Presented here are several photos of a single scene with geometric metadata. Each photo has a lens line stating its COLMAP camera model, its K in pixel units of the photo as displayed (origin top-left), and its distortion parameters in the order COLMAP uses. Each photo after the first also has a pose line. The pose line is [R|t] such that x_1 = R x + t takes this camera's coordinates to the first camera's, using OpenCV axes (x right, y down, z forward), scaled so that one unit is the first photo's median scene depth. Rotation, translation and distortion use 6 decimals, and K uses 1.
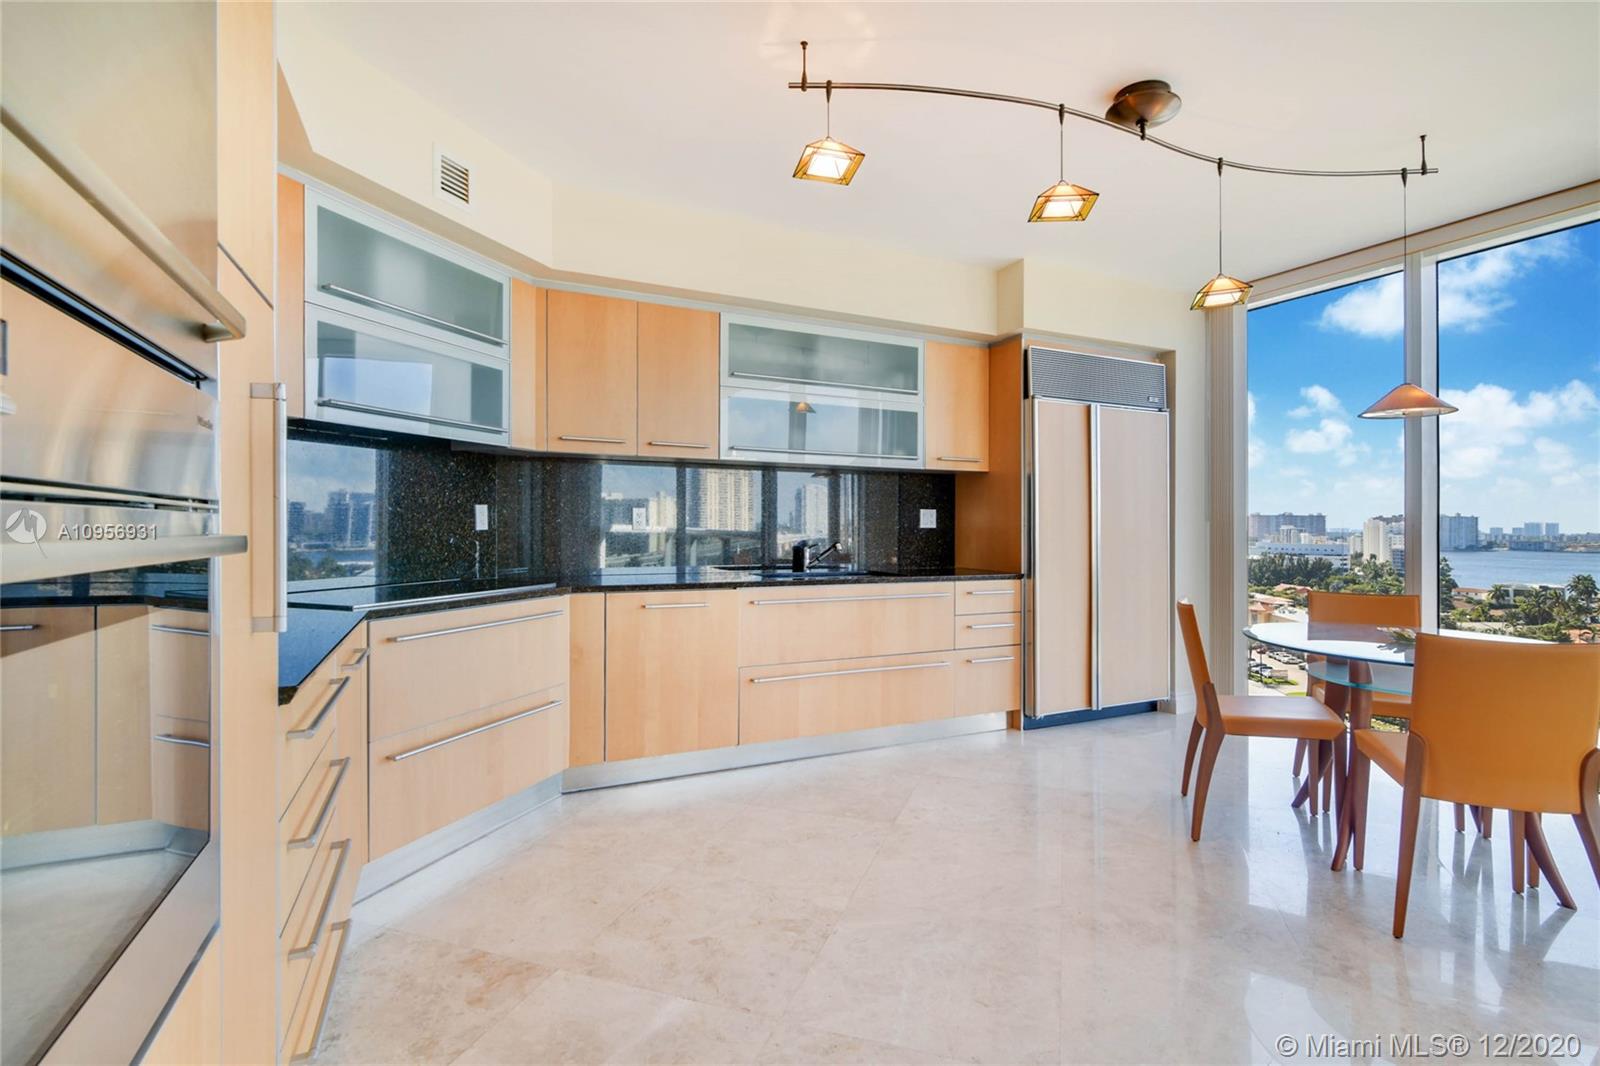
lens RADIAL K [[749.8, 0, 806.8], [0, 749.8, 520.8], [0, 0, 1]] dist [-0.000406, -0.006367]
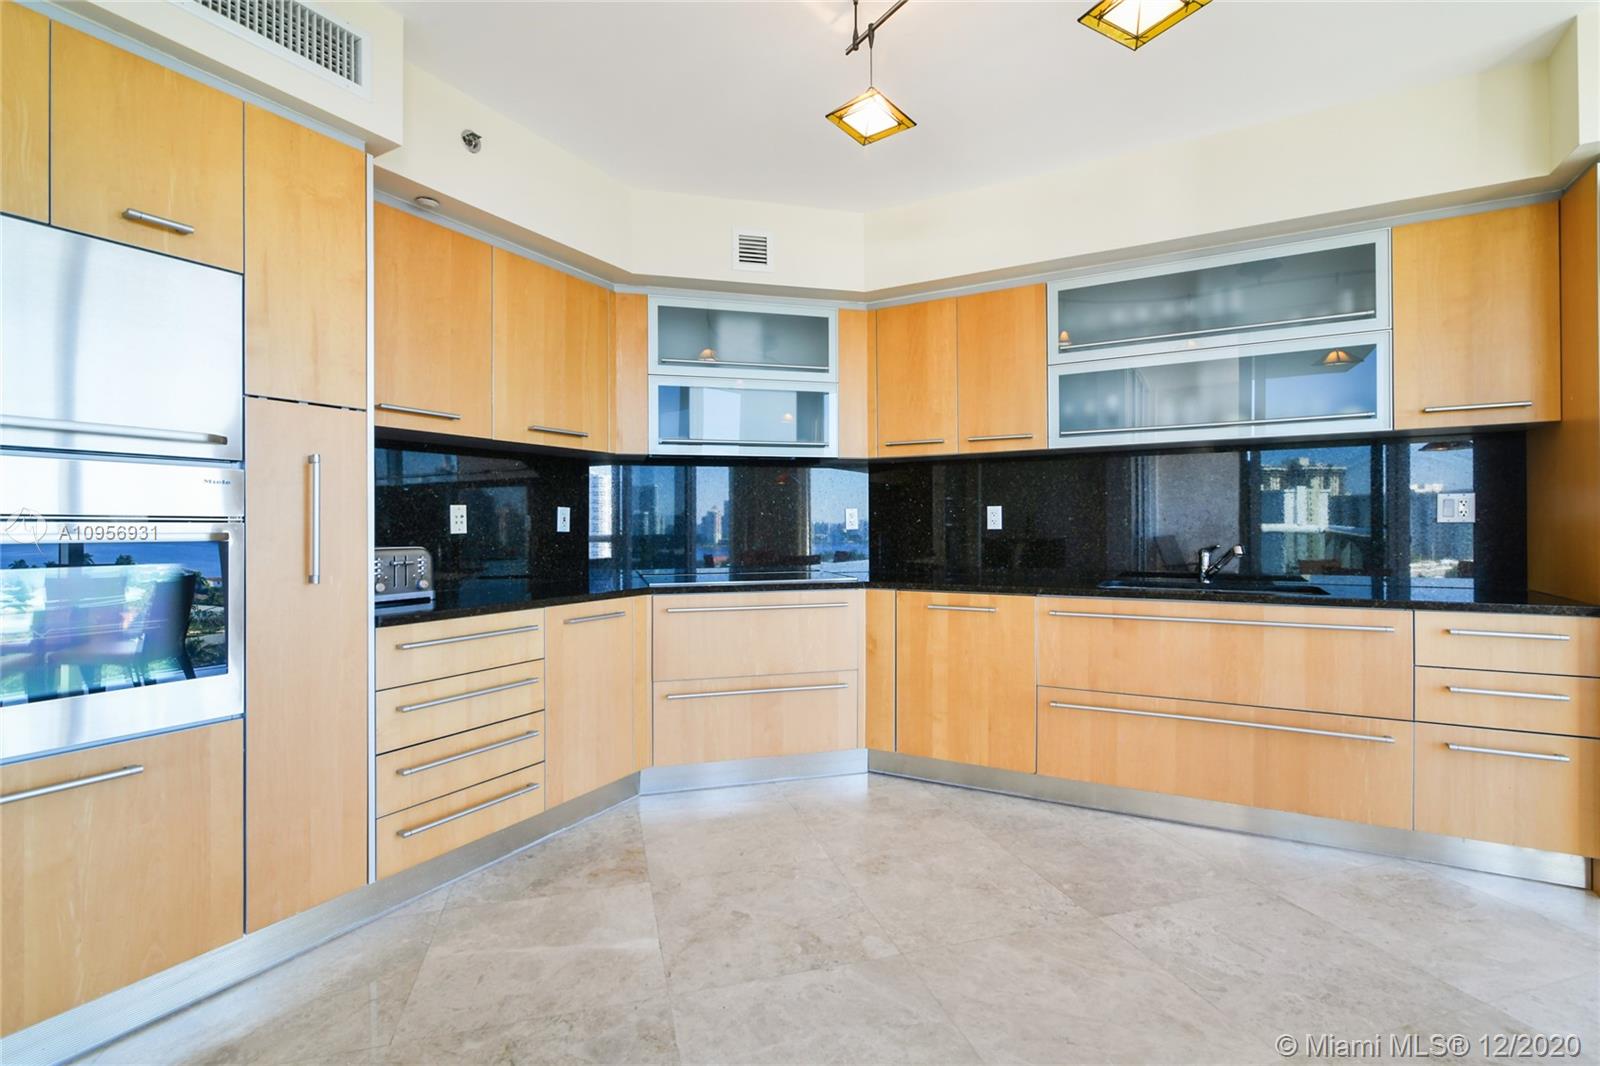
lens RADIAL K [[738.9, 0, 801.8], [0, 738.9, 522.7], [0, 0, 1]] dist [-0.002996, -0.008692]
pose [[0.576090, -0.013399, -0.817277, 0.486423], [0.015779, 0.999862, -0.005271, 0.006598], [0.817234, -0.009859, 0.576221, 0.297265]]
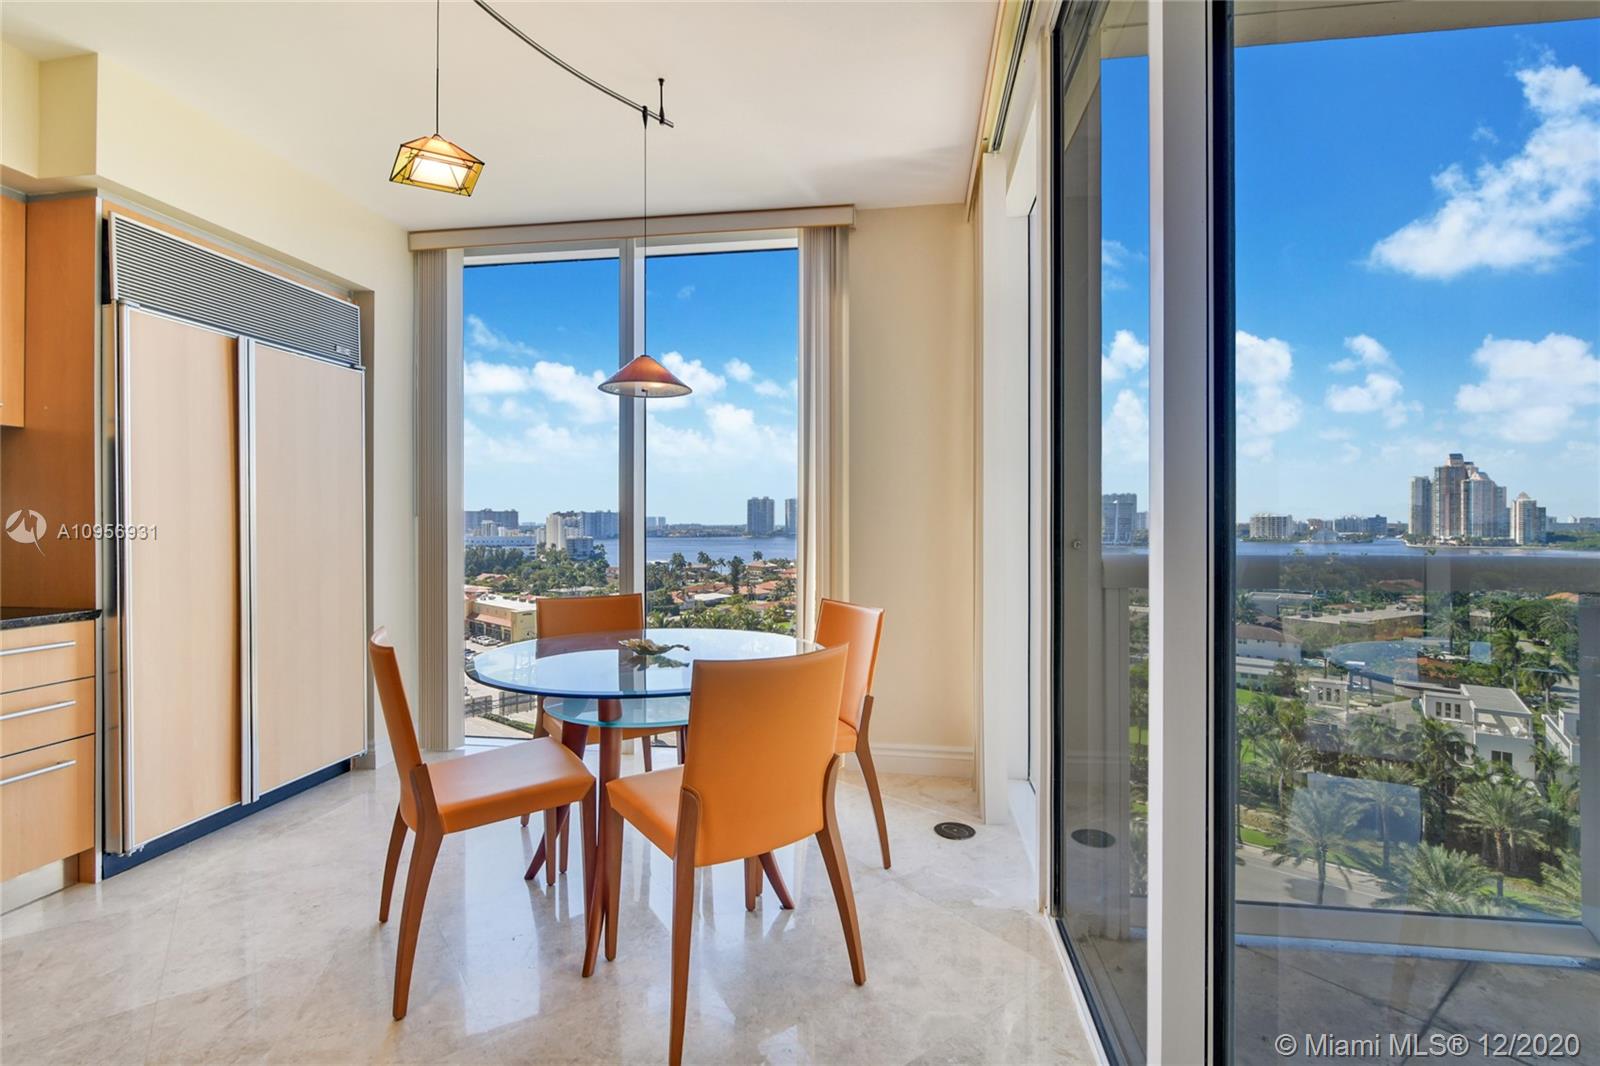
lens RADIAL K [[749.8, 0, 806.8], [0, 749.8, 520.8], [0, 0, 1]] dist [-0.000406, -0.006367]
pose [[0.563257, -0.004130, 0.826271, 0.157806], [-0.001147, 0.999983, 0.005780, 0.000236], [-0.826281, -0.004203, 0.563242, 0.296975]]
